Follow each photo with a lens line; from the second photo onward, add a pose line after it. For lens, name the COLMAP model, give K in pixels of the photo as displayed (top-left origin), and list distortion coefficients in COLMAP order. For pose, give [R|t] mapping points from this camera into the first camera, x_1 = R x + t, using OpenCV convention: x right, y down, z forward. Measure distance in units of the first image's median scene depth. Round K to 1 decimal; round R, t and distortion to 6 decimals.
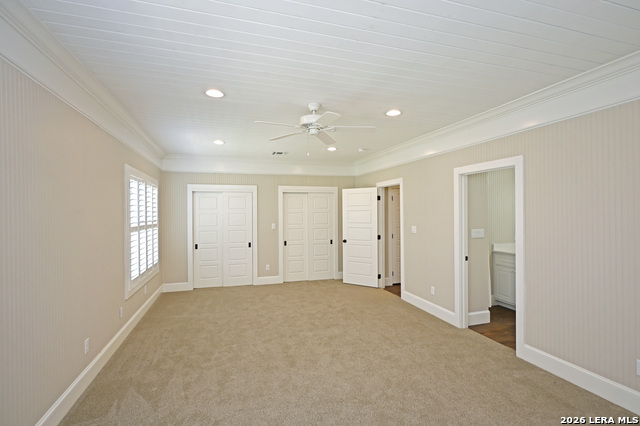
lens RADIAL K [[314.9, 0, 321.7], [0, 314.9, 210.8], [0, 0, 1]] dist [-0.004395, 0.003209]
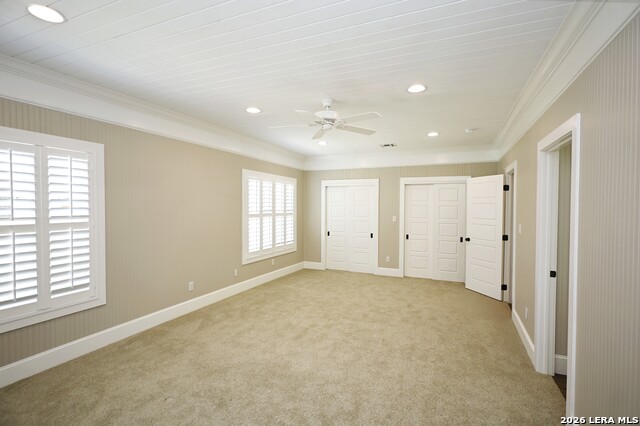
lens RADIAL K [[314.9, 0, 322.7], [0, 314.9, 215.1], [0, 0, 1]] dist [-0.004395, 0.003209]
pose [[0.750842, 0.030309, -0.659786, 0.489178], [-0.006074, 0.999221, 0.038990, -0.000816], [0.660453, -0.025268, 0.750442, 0.149610]]
